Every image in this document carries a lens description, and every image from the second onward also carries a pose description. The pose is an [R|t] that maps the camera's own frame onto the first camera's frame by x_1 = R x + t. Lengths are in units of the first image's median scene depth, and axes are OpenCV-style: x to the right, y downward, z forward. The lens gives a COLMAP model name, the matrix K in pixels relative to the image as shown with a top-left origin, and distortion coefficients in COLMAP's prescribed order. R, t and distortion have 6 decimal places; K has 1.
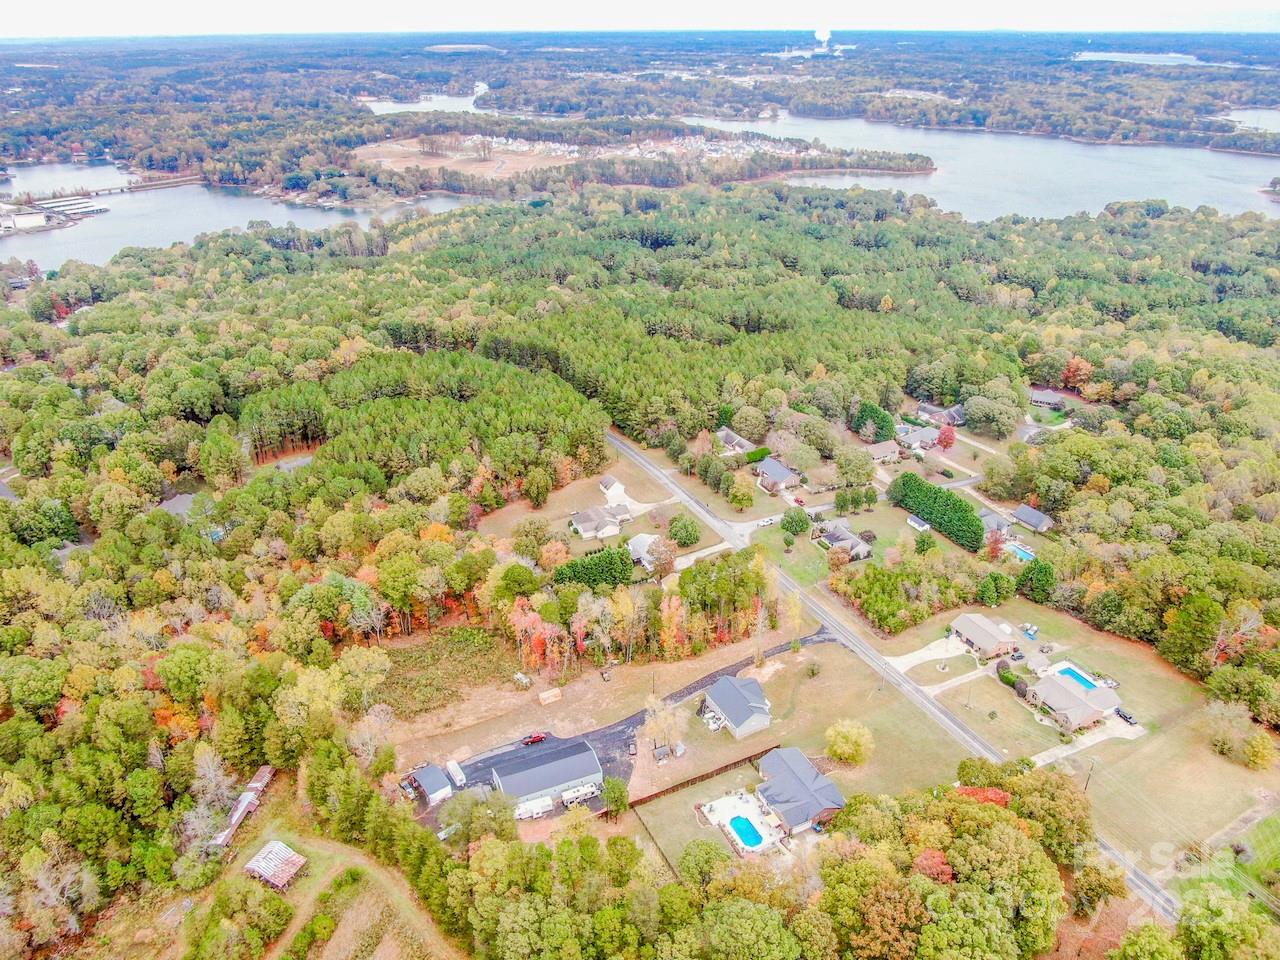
lens RADIAL K [[917.9, 0, 646.0], [0, 917.9, 482.7], [0, 0, 1]] dist [-0.023848, 0.008954]
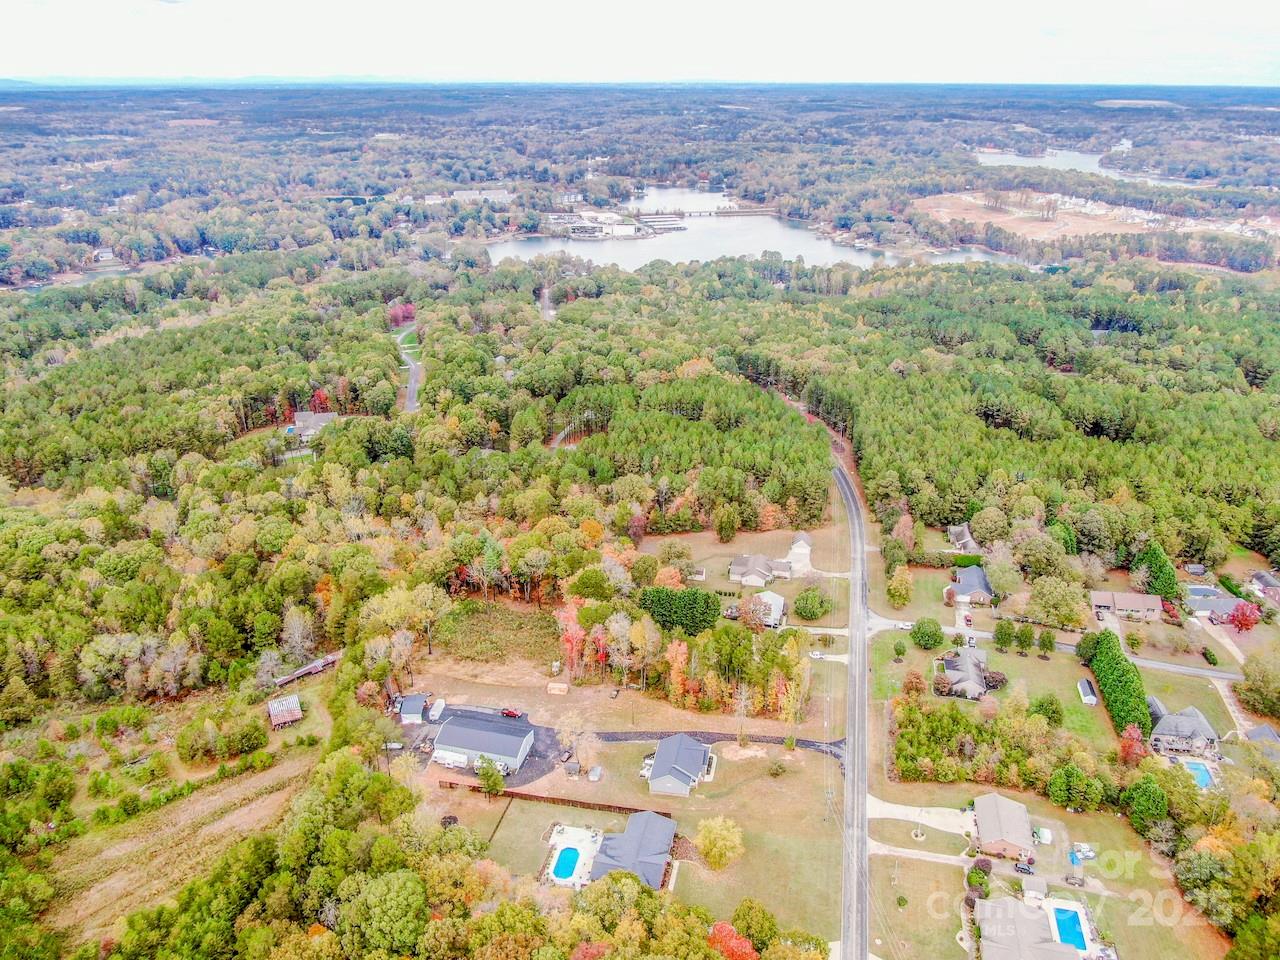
lens RADIAL K [[917.9, 0, 644.3], [0, 917.9, 483.8], [0, 0, 1]] dist [-0.023848, 0.008954]
pose [[0.787542, 0.254008, -0.561477, 0.364451], [-0.279293, 0.959277, 0.042227, -0.052454], [0.549338, 0.123561, 0.826414, 0.086228]]
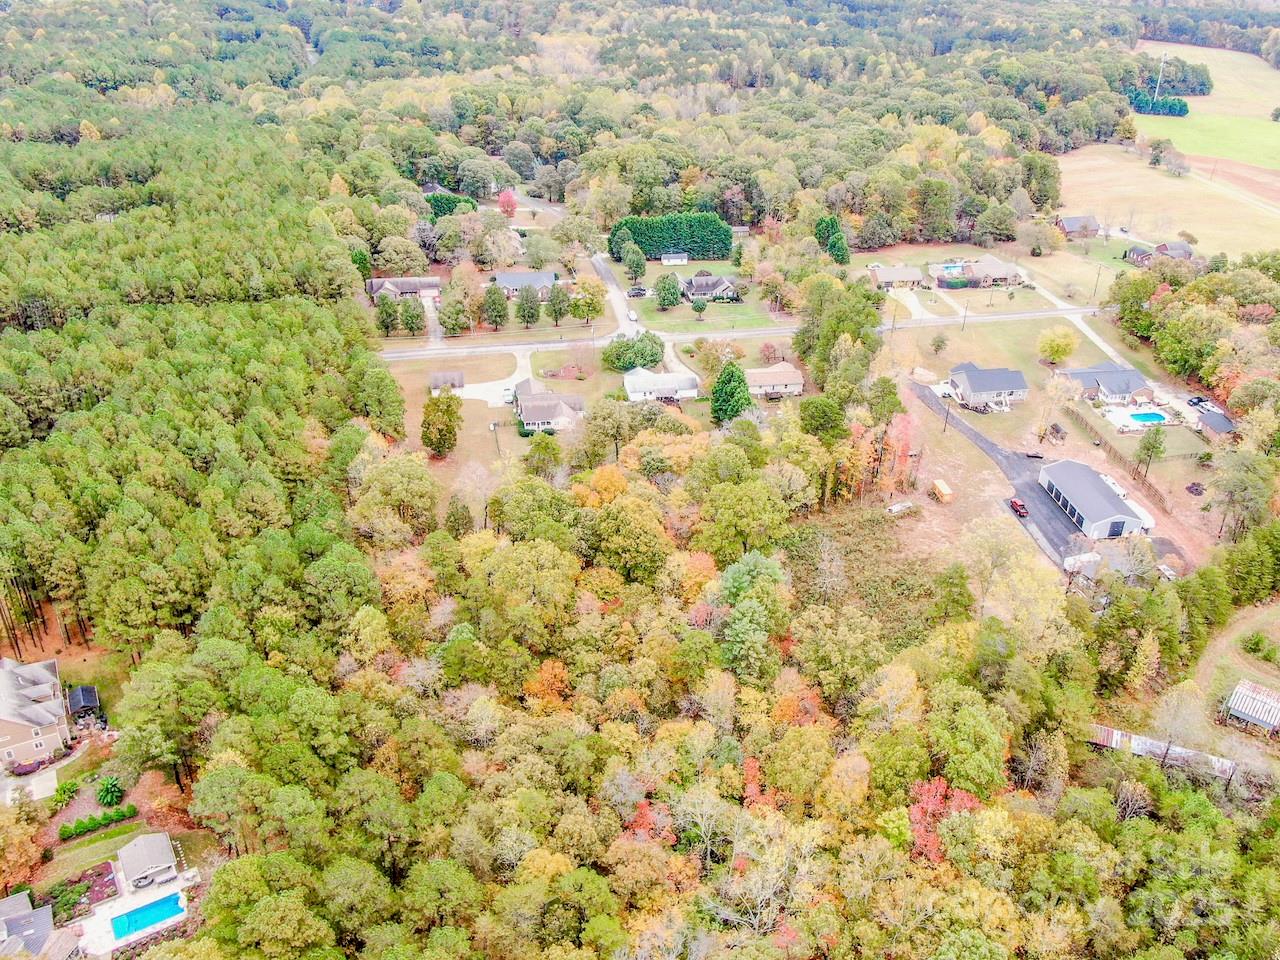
lens RADIAL K [[1102.9, 0, 700.5], [0, 1102.9, 437.4], [0, 0, 1]] dist [-0.024075, 0.010630]
pose [[0.228812, -0.449780, 0.863332, -0.676148], [0.396279, 0.853088, 0.339416, -0.155564], [-0.889162, 0.264458, 0.373435, 0.561861]]
